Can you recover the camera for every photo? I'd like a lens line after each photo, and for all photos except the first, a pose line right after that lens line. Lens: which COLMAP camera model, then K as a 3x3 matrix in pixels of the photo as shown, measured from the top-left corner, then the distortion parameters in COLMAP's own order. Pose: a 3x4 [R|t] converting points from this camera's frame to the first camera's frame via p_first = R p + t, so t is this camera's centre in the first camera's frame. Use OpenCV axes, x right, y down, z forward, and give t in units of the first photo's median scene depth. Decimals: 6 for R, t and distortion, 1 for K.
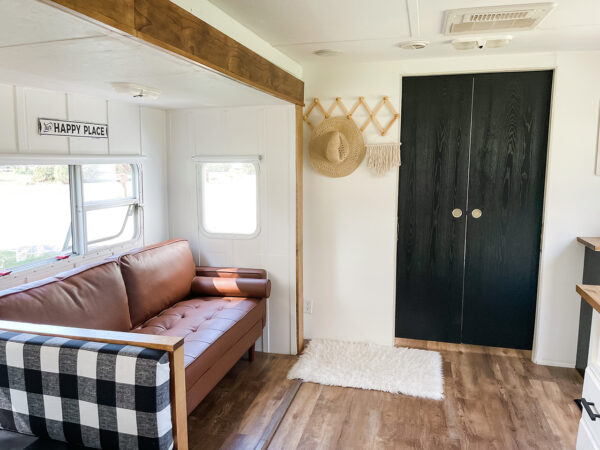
lens RADIAL K [[481.4, 0, 299.8], [0, 481.4, 216.8], [0, 0, 1]] dist [0.061873, -0.015005]
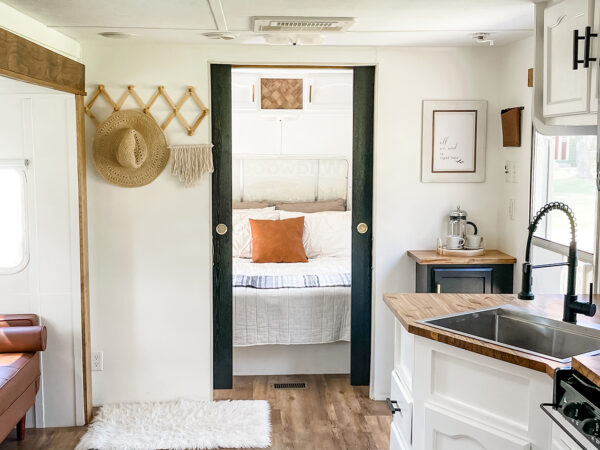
lens RADIAL K [[774.7, 0, 300.0], [0, 774.7, 225.0], [0, 0, 1]] dist [0.043105, -0.013783]
pose [[0.950952, -0.031262, 0.307753, -0.054154], [0.037139, 0.999222, -0.013257, 0.004774], [-0.307100, 0.024036, 0.951374, -0.272762]]
